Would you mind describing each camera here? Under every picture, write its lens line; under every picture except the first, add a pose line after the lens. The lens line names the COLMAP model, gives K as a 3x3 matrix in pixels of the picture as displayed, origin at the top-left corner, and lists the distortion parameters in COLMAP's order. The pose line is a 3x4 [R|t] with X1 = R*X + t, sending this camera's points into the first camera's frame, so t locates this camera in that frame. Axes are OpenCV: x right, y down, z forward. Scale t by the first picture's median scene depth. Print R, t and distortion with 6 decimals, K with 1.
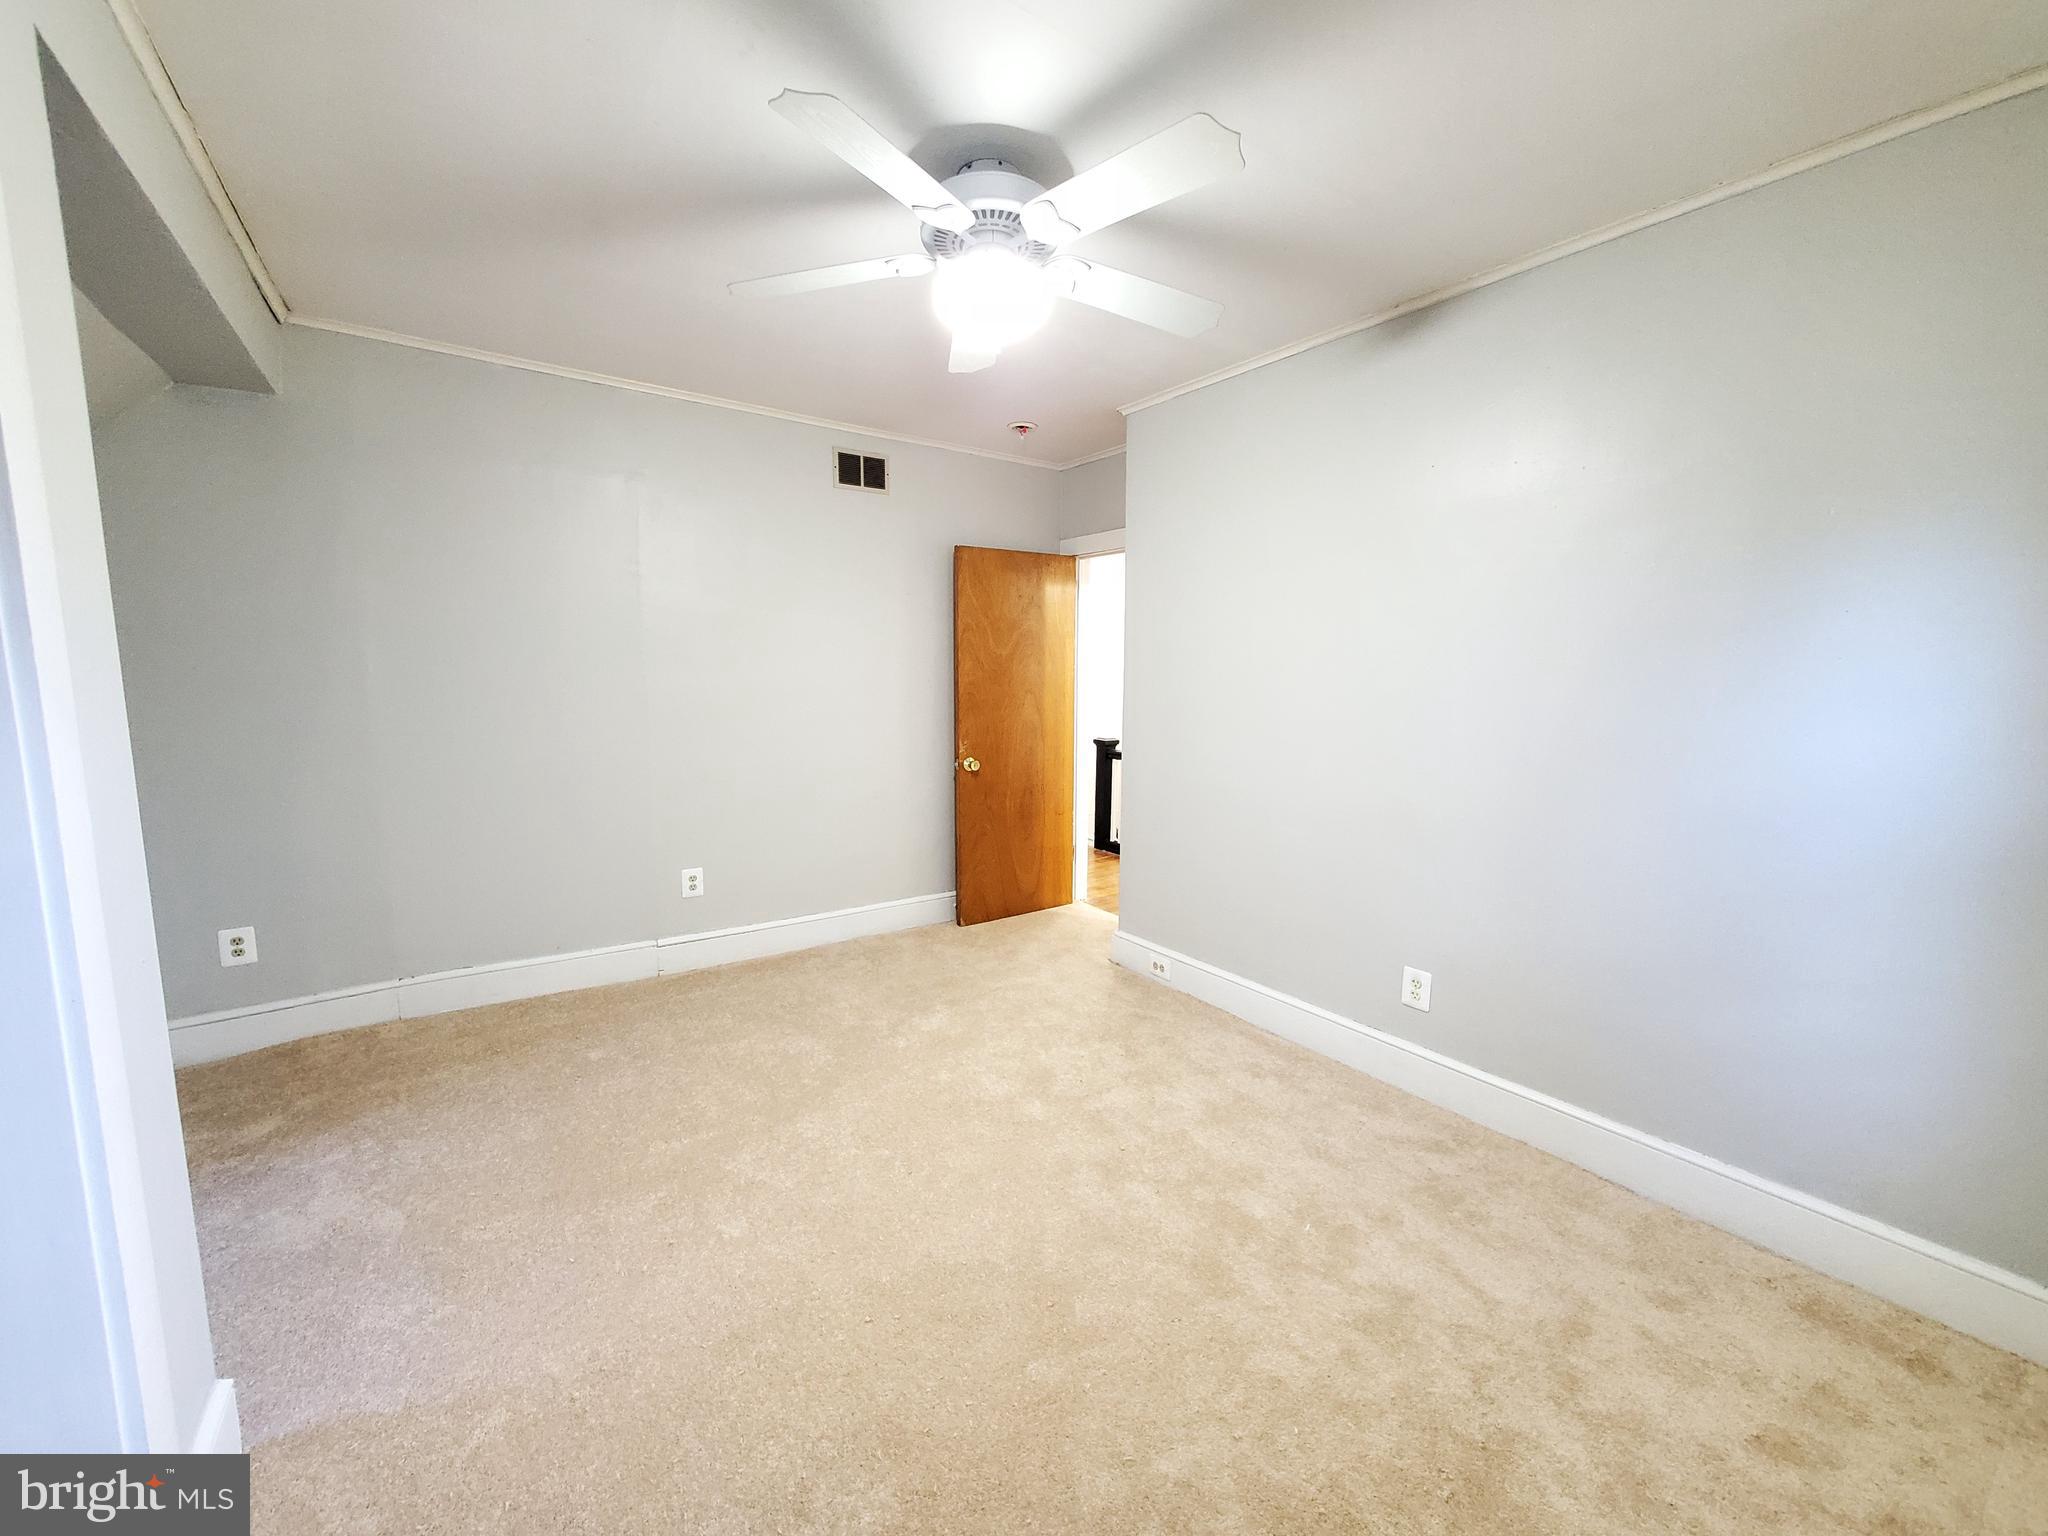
lens RADIAL K [[810.4, 0, 1026.1], [0, 810.4, 765.2], [0, 0, 1]] dist [-0.000277, -0.001099]
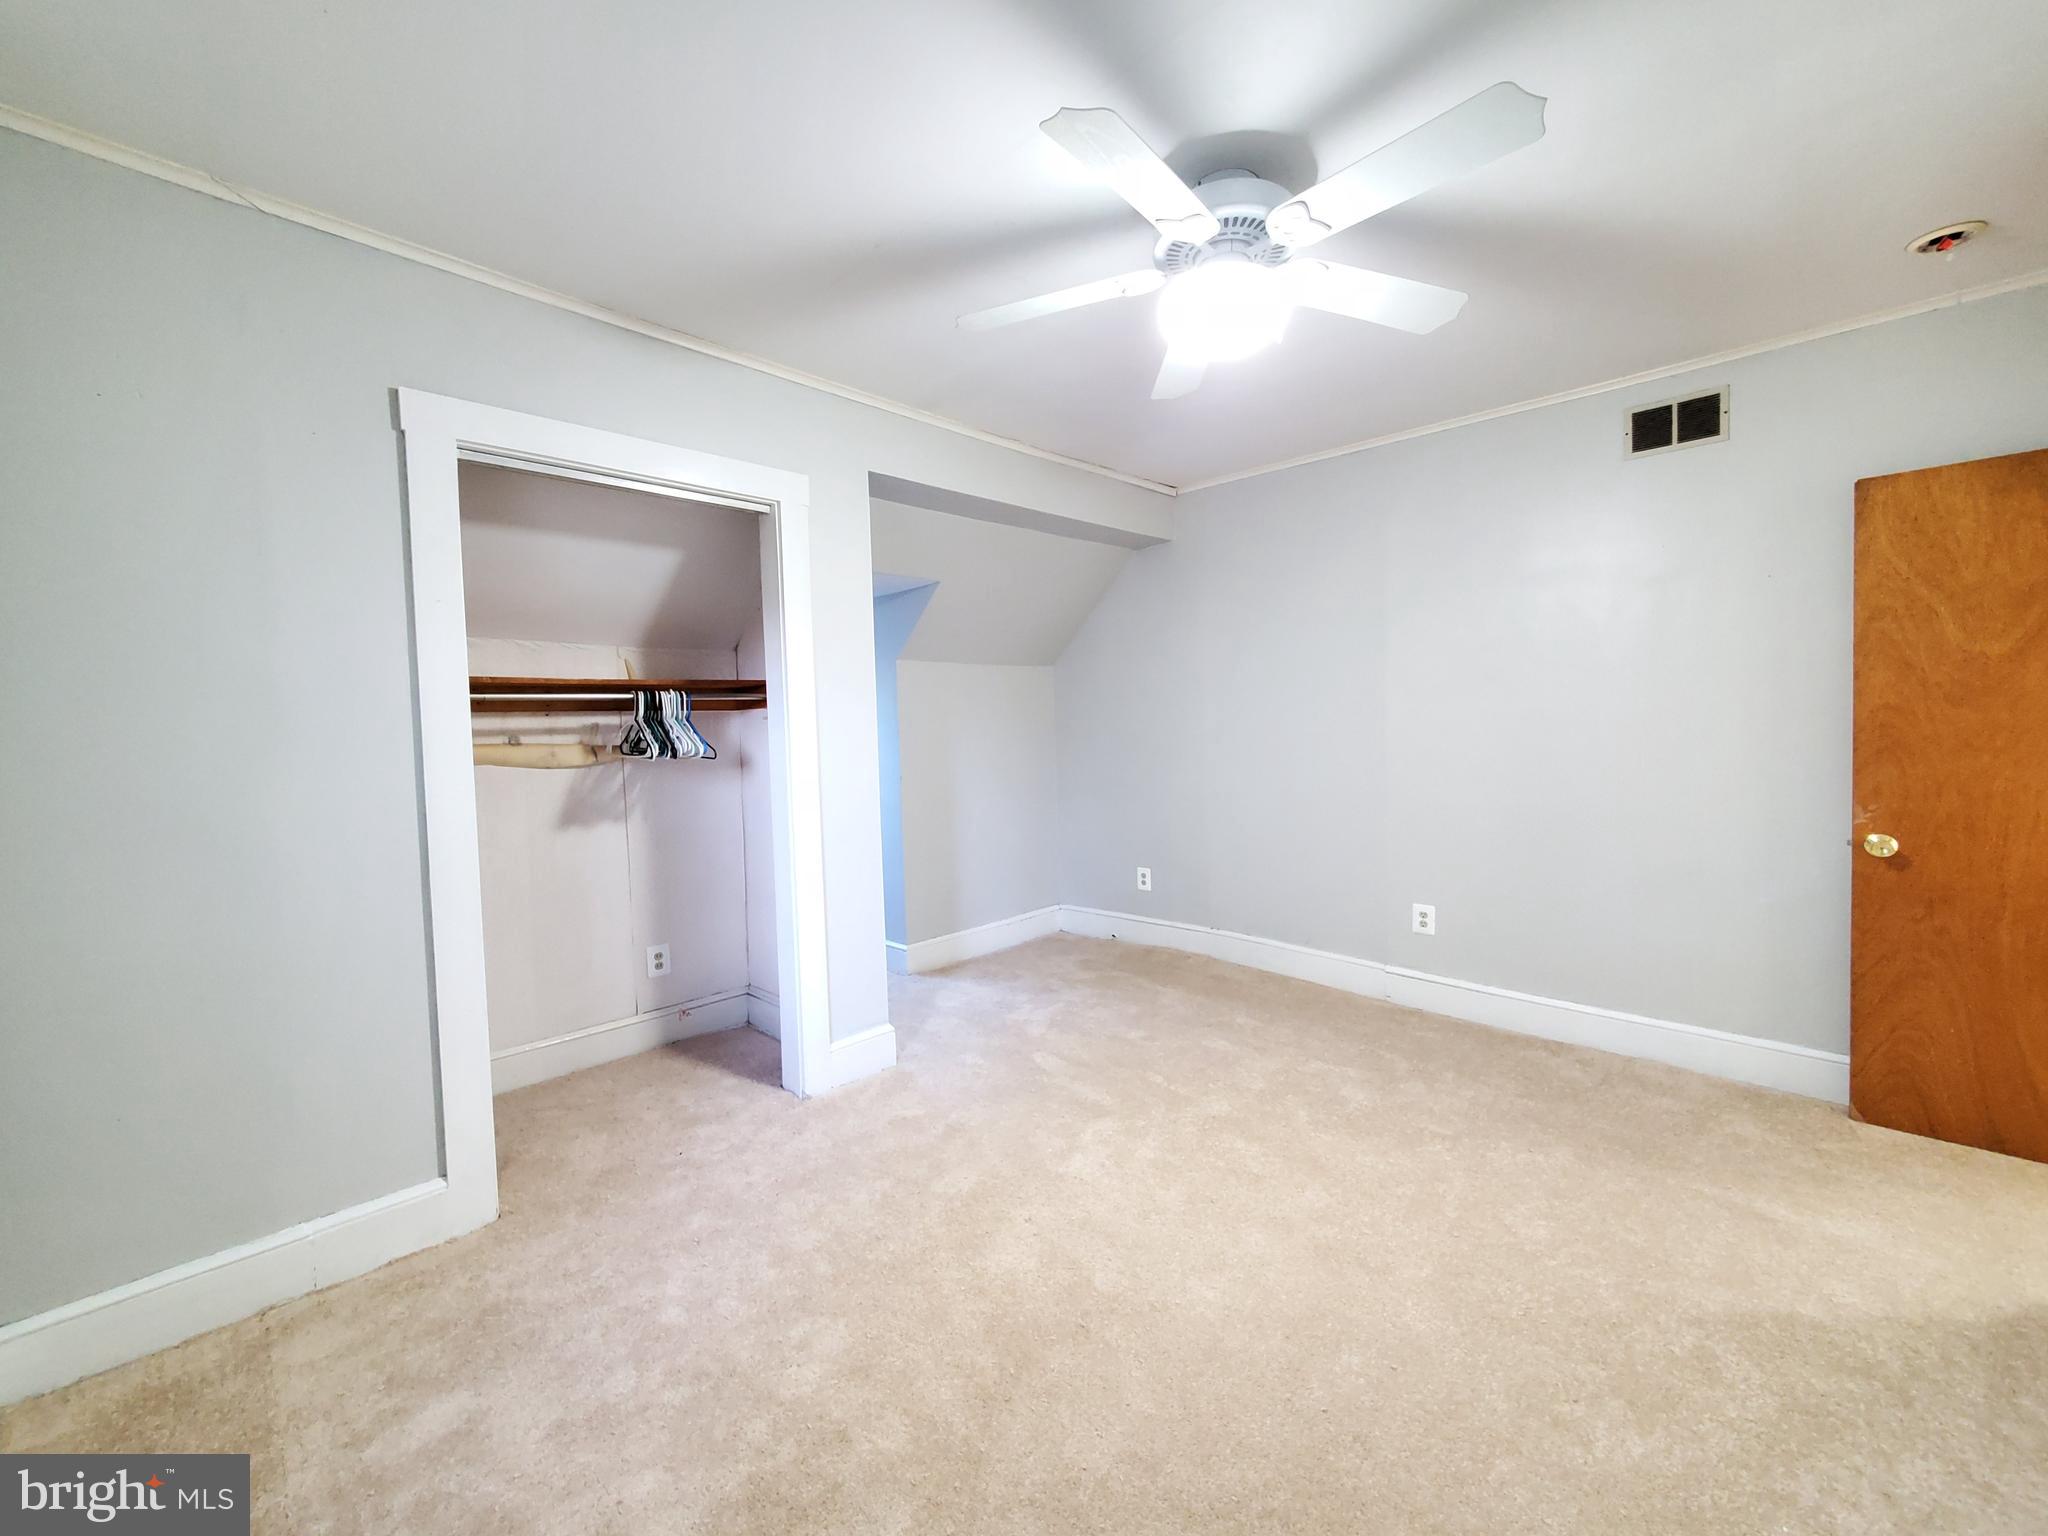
lens RADIAL K [[810.4, 0, 1019.2], [0, 810.4, 762.7], [0, 0, 1]] dist [-0.000277, -0.001099]
pose [[0.160867, 0.036228, -0.986311, 0.439140], [-0.090661, 0.995644, 0.021784, -0.018870], [0.982803, 0.085916, 0.163451, 0.322723]]
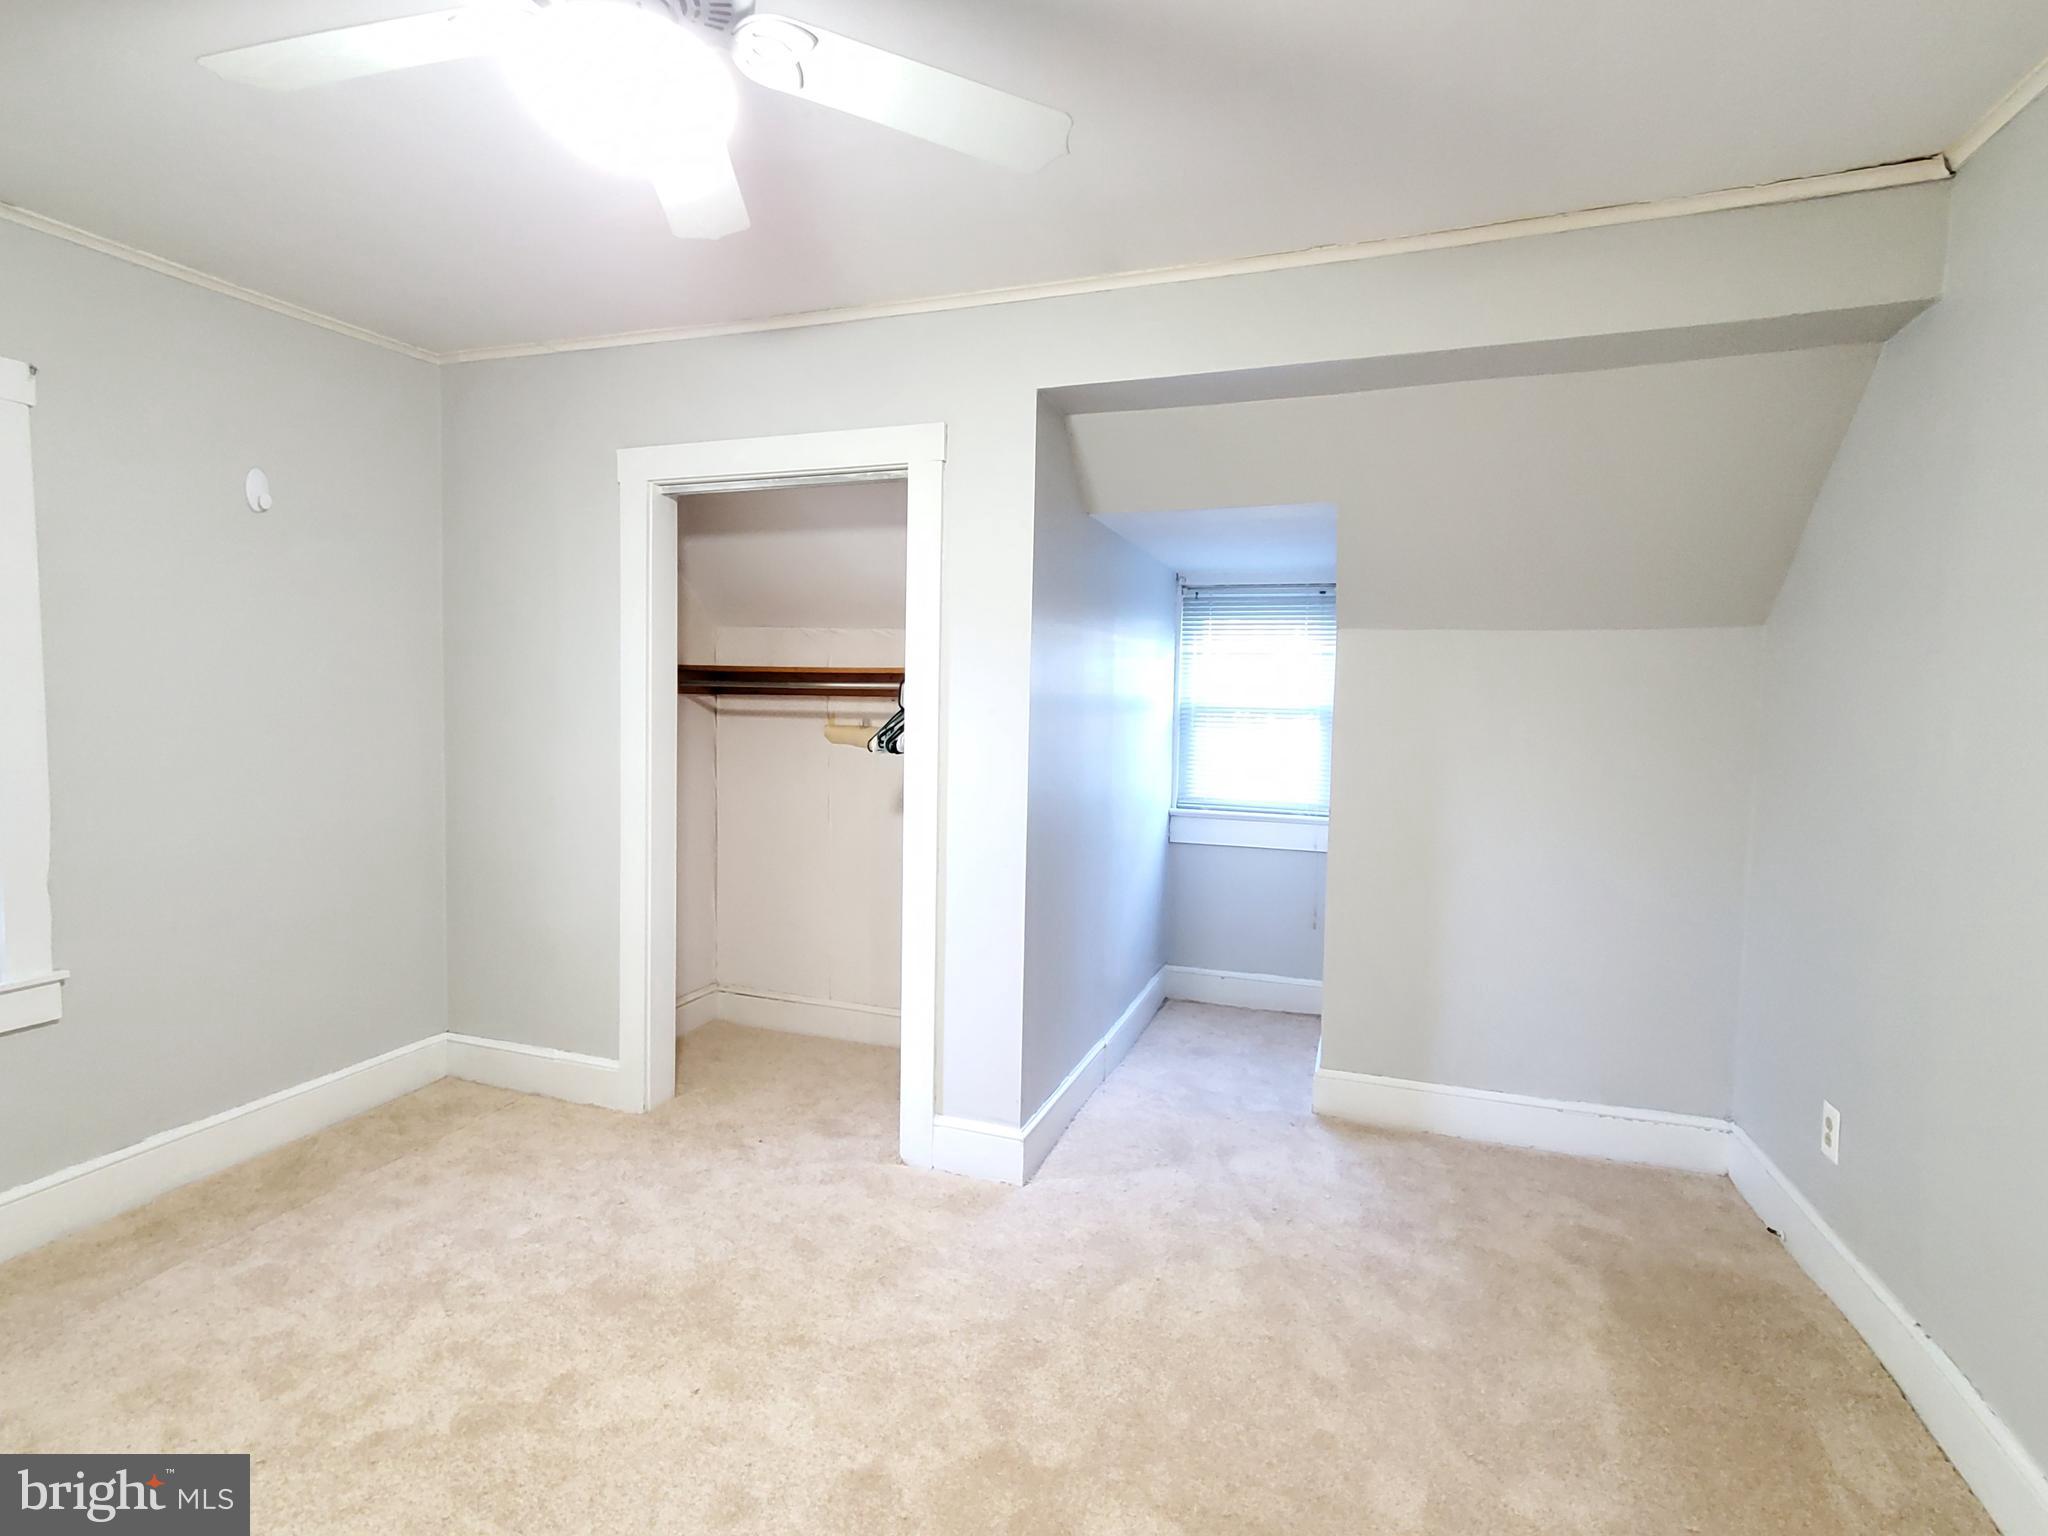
lens RADIAL K [[1029.4, 0, 1014.3], [0, 1029.4, 766.1], [0, 0, 1]] dist [0.002228, 0.004196]
pose [[-0.827963, 0.021374, -0.560375, 0.070317], [-0.088559, 0.981751, 0.168294, -0.126103], [0.553746, 0.188967, -0.810961, 0.911748]]
